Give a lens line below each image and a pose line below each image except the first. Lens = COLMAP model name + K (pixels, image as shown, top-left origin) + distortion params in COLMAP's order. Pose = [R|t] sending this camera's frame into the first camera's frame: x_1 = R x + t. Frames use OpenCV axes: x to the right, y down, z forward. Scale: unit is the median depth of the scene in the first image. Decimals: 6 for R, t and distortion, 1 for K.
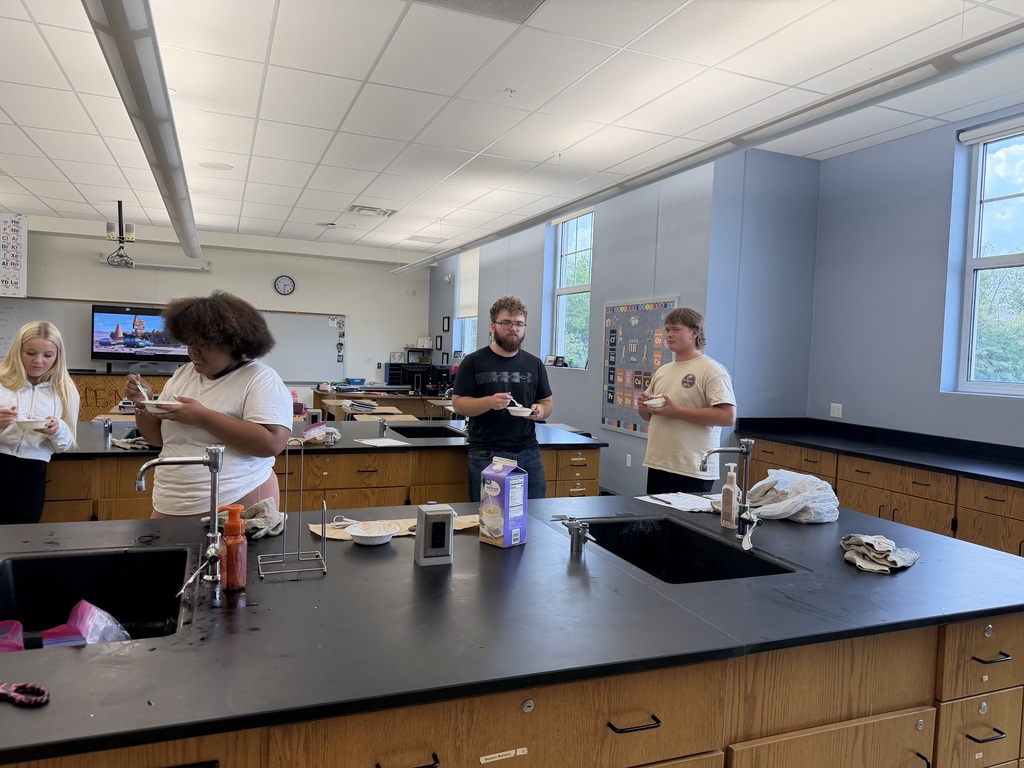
lens RADIAL K [[719.0, 0, 512.0], [0, 719.0, 384.0], [0, 0, 1]] dist [0.176036, -0.363803]
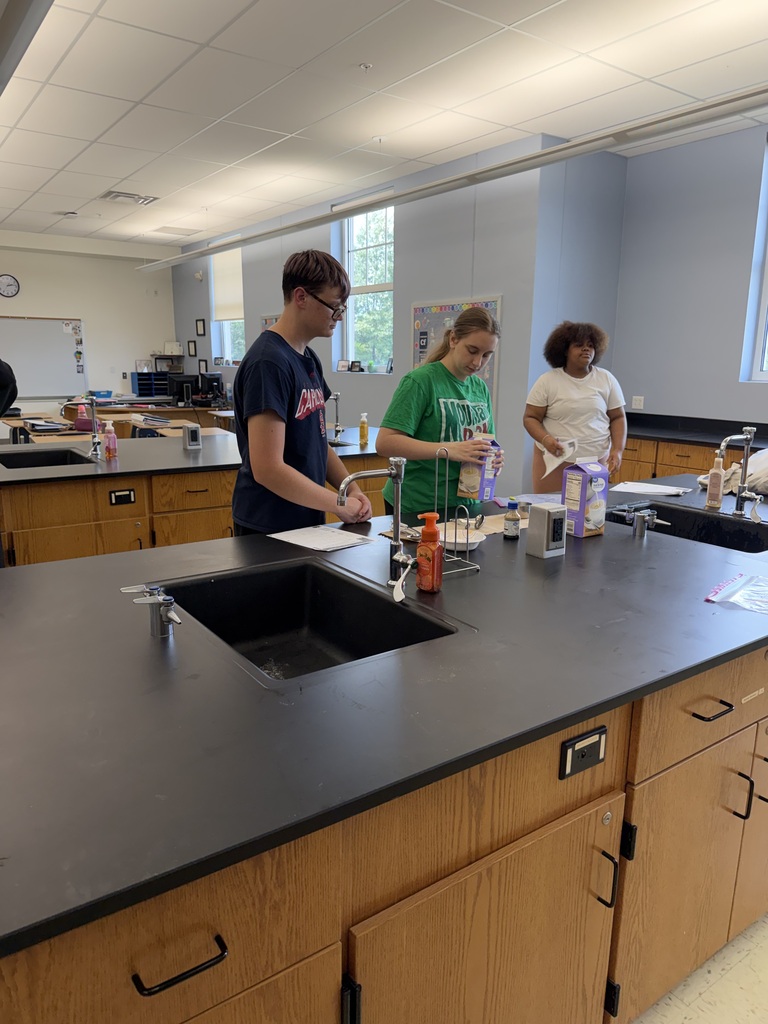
lens RADIAL K [[723.7, 0, 386.3], [0, 723.7, 523.0], [0, 0, 1]] dist [0.100278, -0.177274]
pose [[0.970547, -0.077989, 0.227938, -0.109957], [0.035444, 0.982080, 0.185101, -0.002521], [-0.238289, -0.171570, 0.955919, 0.002574]]
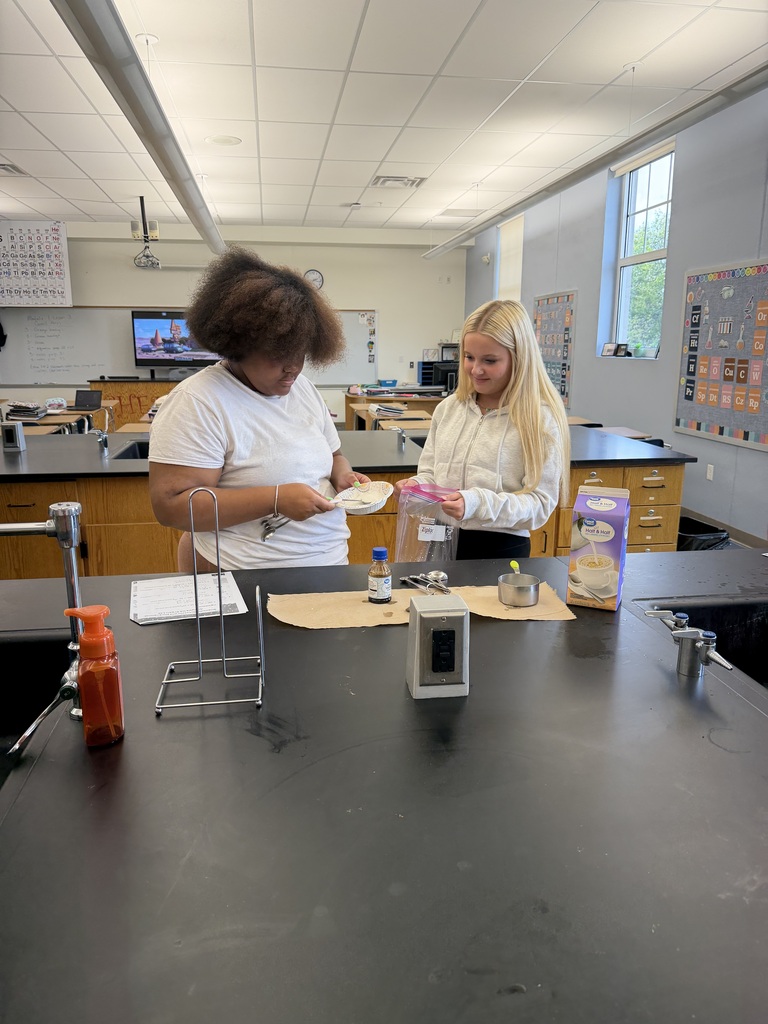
lens RADIAL K [[719.0, 0, 377.5], [0, 719.0, 508.7], [0, 0, 1]] dist [0.176036, -0.363803]
pose [[0.971275, 0.014109, -0.237542, -0.002784], [0.026835, 0.985378, 0.168253, -0.000979], [0.236443, -0.169795, 0.956695, 0.081464]]
